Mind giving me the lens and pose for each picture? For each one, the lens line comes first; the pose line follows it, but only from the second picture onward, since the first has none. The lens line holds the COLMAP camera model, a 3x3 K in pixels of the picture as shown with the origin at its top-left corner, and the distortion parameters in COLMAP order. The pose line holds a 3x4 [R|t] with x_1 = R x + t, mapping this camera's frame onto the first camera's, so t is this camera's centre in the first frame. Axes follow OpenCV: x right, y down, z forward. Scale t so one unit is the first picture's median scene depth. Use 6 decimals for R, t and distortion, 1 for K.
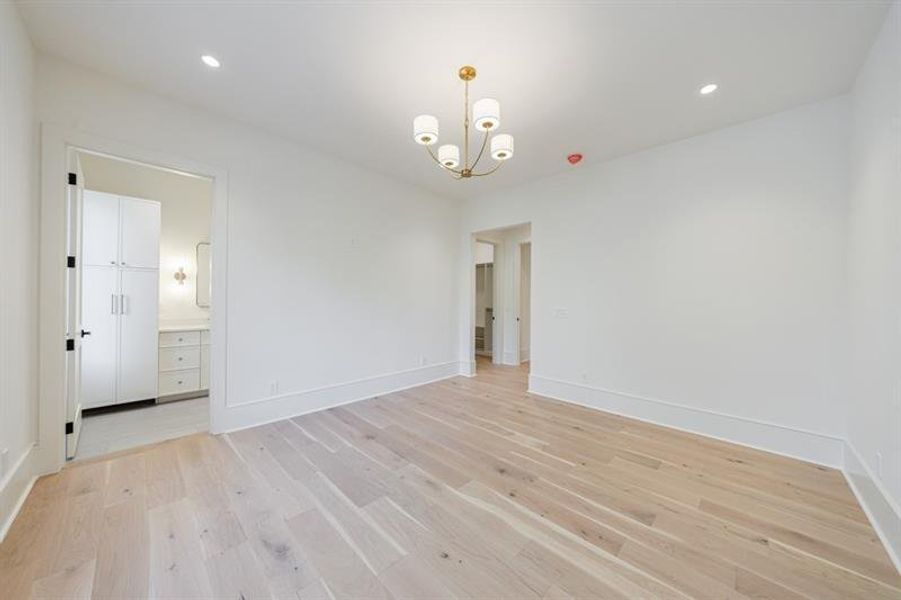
lens RADIAL K [[424.6, 0, 449.1], [0, 424.6, 297.2], [0, 0, 1]] dist [-0.000553, -0.000265]
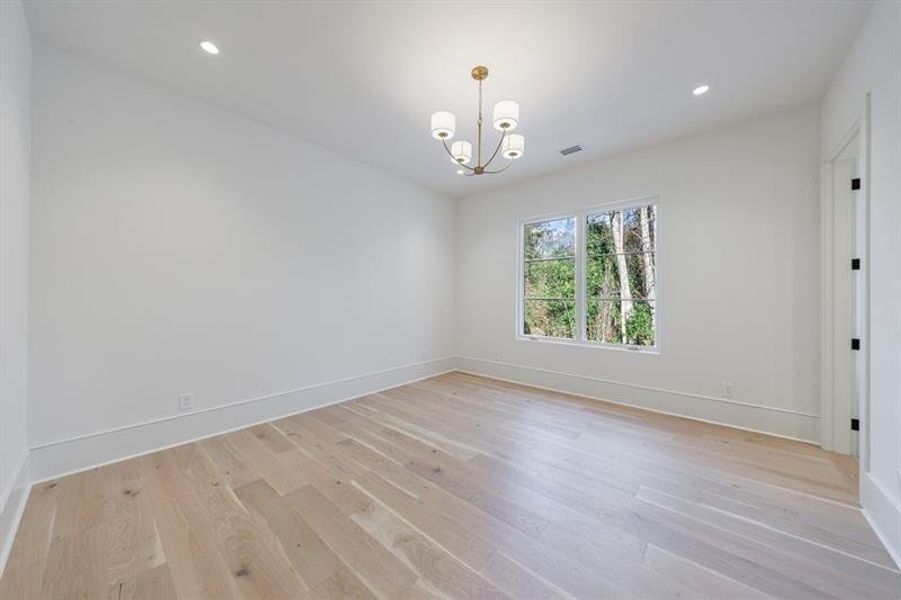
lens RADIAL K [[438.6, 0, 450.9], [0, 438.6, 298.7], [0, 0, 1]] dist [0.003245, -0.000673]
pose [[-0.998693, -0.020406, -0.046866, 0.152869], [-0.020167, 0.999781, -0.005563, 0.026485], [0.046969, -0.004610, -0.998886, 2.055592]]
